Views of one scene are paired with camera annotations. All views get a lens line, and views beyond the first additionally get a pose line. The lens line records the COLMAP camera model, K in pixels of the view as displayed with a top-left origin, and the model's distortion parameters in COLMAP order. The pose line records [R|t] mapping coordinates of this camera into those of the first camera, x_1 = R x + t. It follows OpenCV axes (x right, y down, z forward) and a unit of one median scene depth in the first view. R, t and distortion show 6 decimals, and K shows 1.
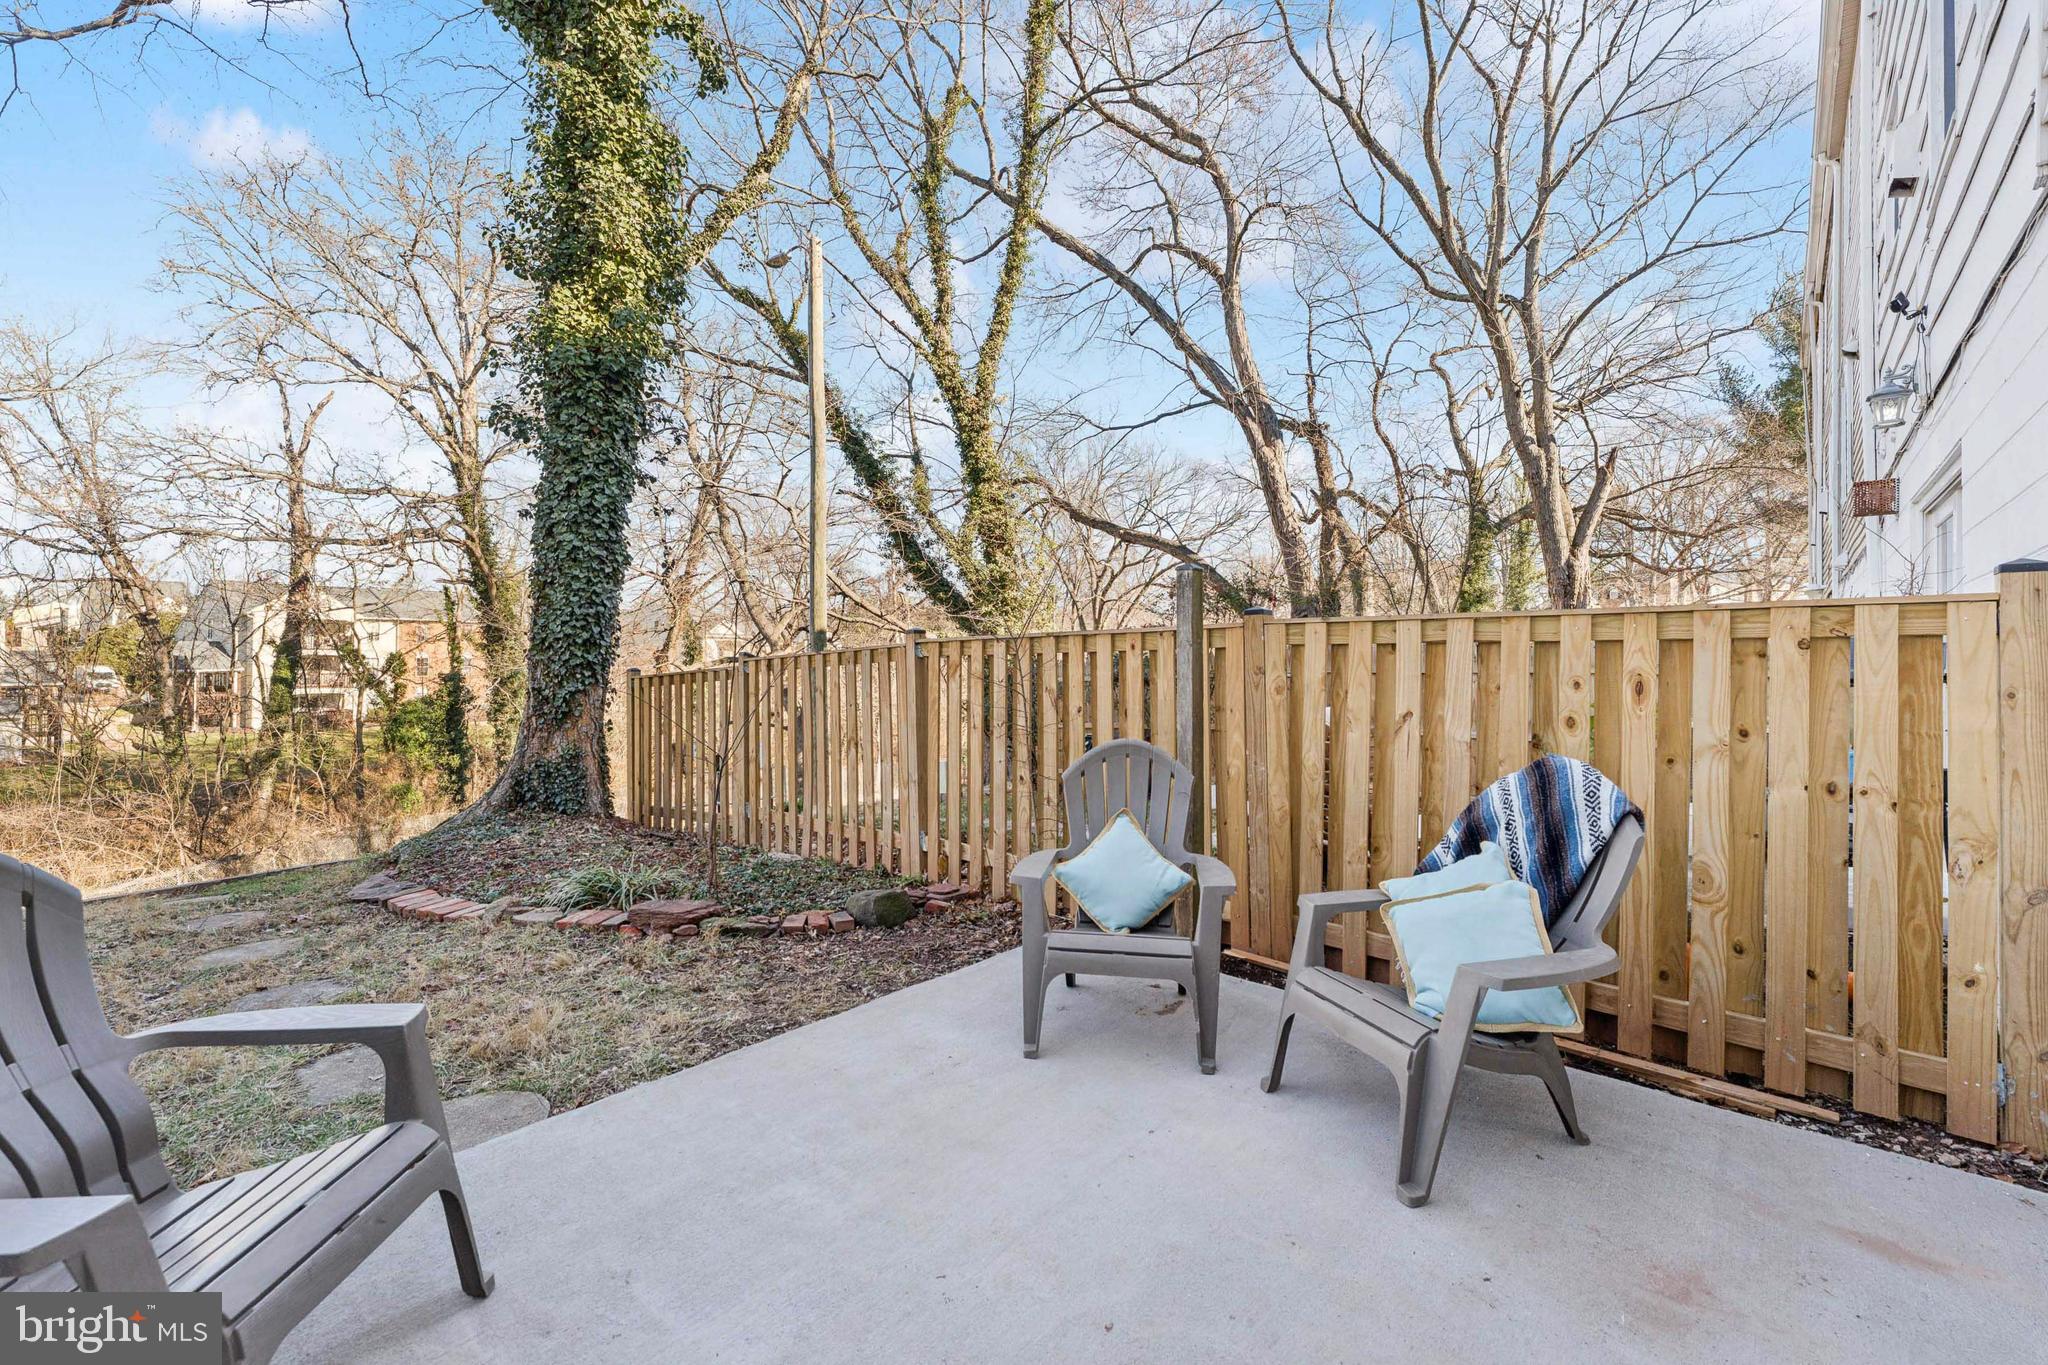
lens RADIAL K [[833.8, 0, 1052.7], [0, 833.8, 637.7], [0, 0, 1]] dist [-0.001413, -0.000414]
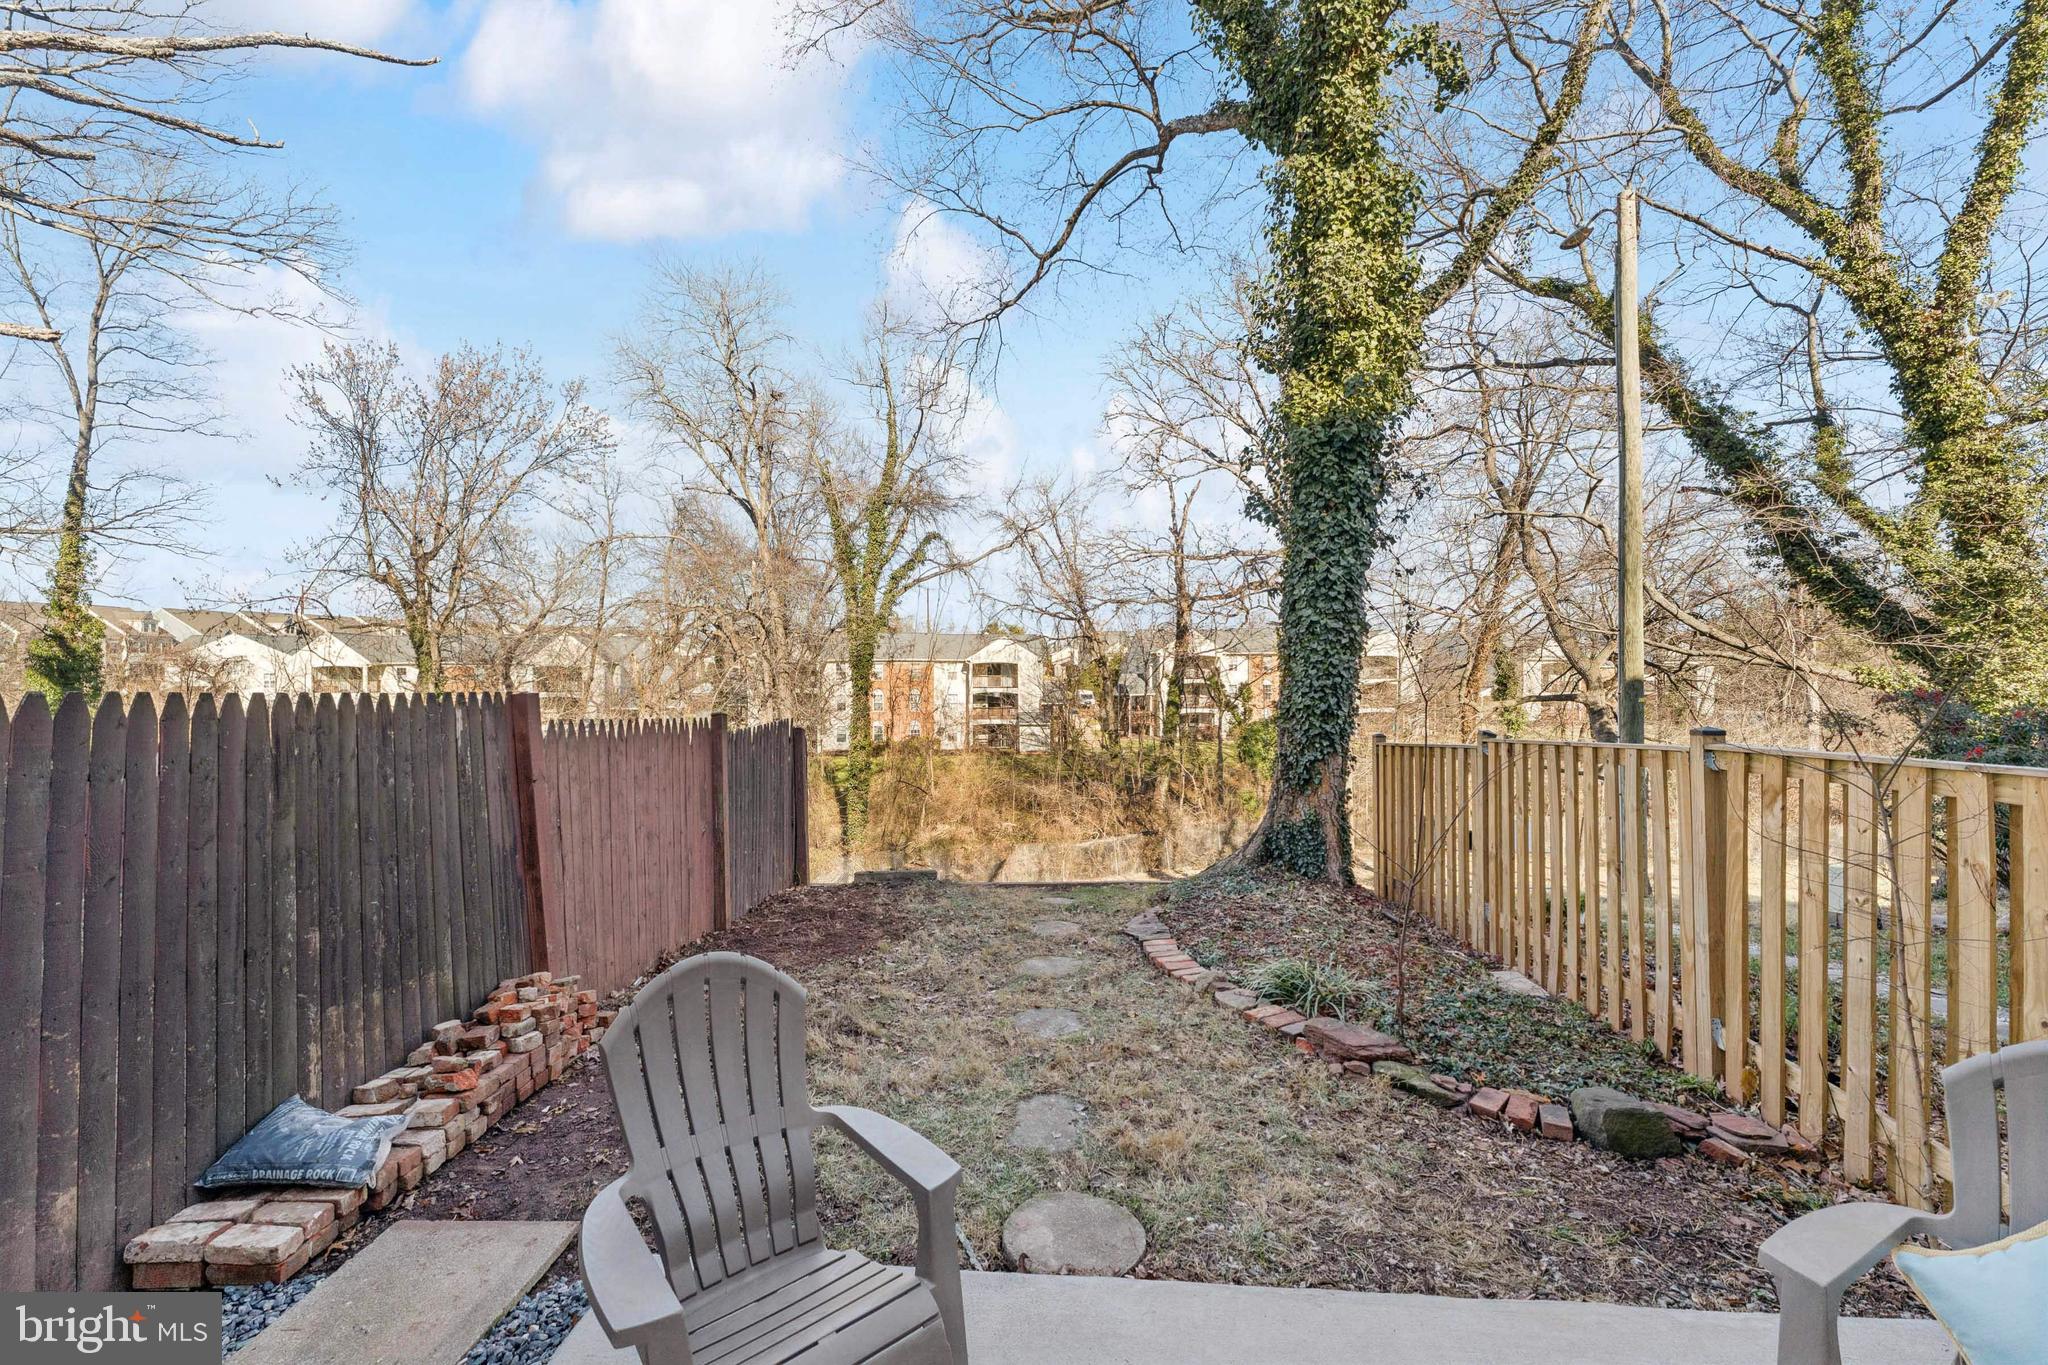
lens RADIAL K [[833.8, 0, 1025.5], [0, 833.8, 680.6], [0, 0, 1]] dist [-0.001413, -0.000414]
pose [[0.594694, 0.005082, -0.803936, 0.040307], [0.011423, 0.999826, 0.014771, -0.047612], [0.803871, -0.017968, 0.594532, 0.086307]]
